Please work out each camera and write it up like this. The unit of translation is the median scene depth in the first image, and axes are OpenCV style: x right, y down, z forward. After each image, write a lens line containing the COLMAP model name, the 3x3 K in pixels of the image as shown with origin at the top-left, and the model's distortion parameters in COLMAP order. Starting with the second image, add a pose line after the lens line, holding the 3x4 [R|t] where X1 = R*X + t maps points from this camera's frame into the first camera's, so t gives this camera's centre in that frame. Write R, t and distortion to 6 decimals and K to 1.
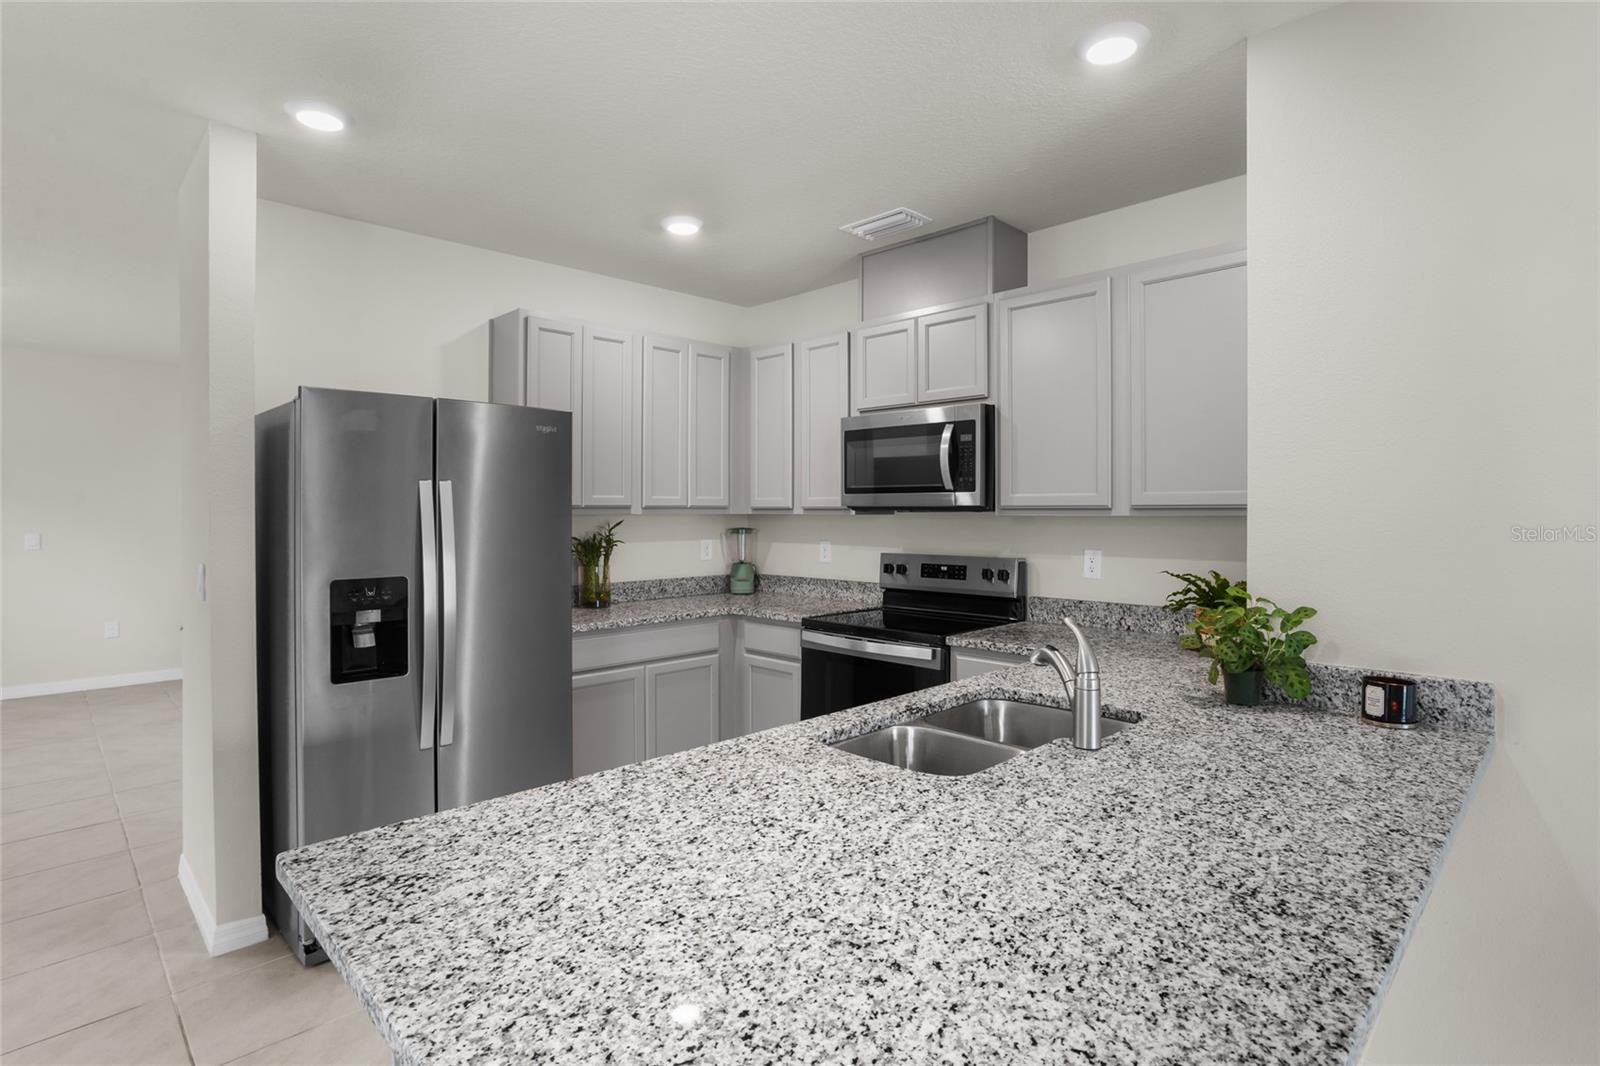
lens RADIAL K [[800.3, 0, 785.8], [0, 800.3, 519.3], [0, 0, 1]] dist [-0.042648, 0.013732]
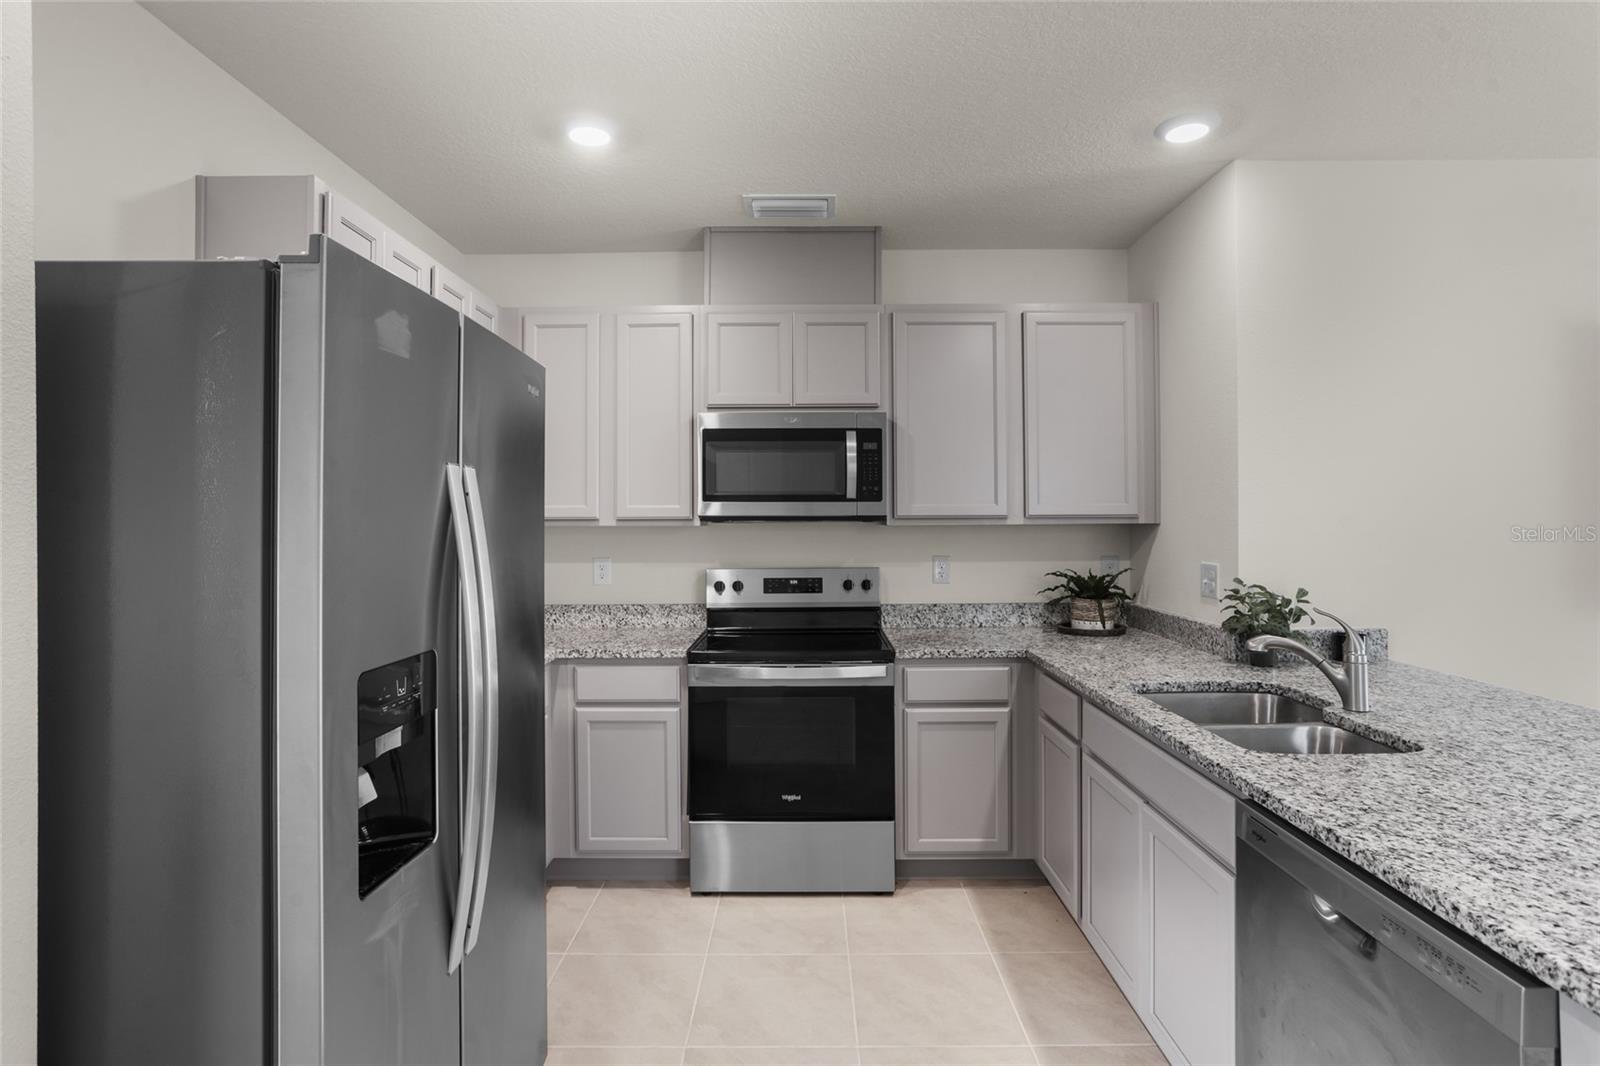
lens RADIAL K [[800.3, 0, 794.8], [0, 800.3, 513.5], [0, 0, 1]] dist [-0.042648, 0.013732]
pose [[0.701308, 0.007136, 0.712823, -0.612578], [0.011000, 0.999723, -0.020830, -0.000111], [-0.712774, 0.022449, 0.701035, 0.427623]]
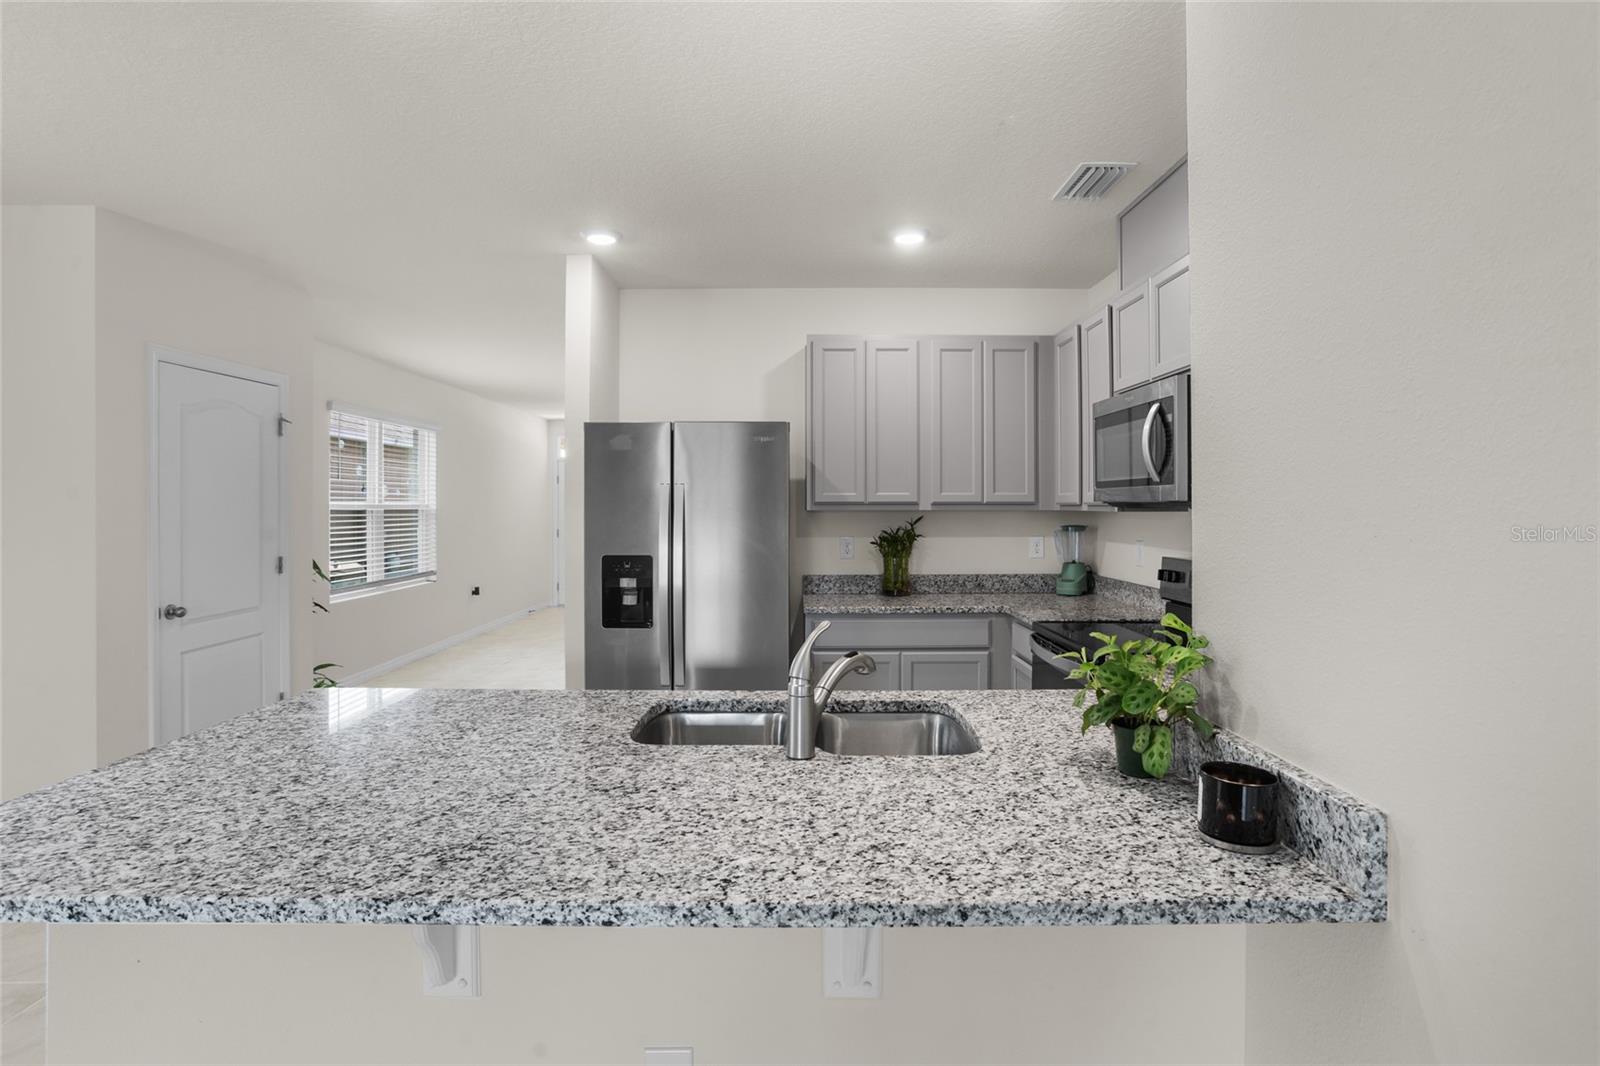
lens RADIAL K [[800.3, 0, 791.7], [0, 800.3, 494.7], [0, 0, 1]] dist [-0.042648, 0.013732]
pose [[0.719595, -0.008021, -0.694348, 0.582158], [-0.008333, 0.999762, -0.020185, -0.005169], [0.694344, 0.020311, 0.719356, 0.164448]]
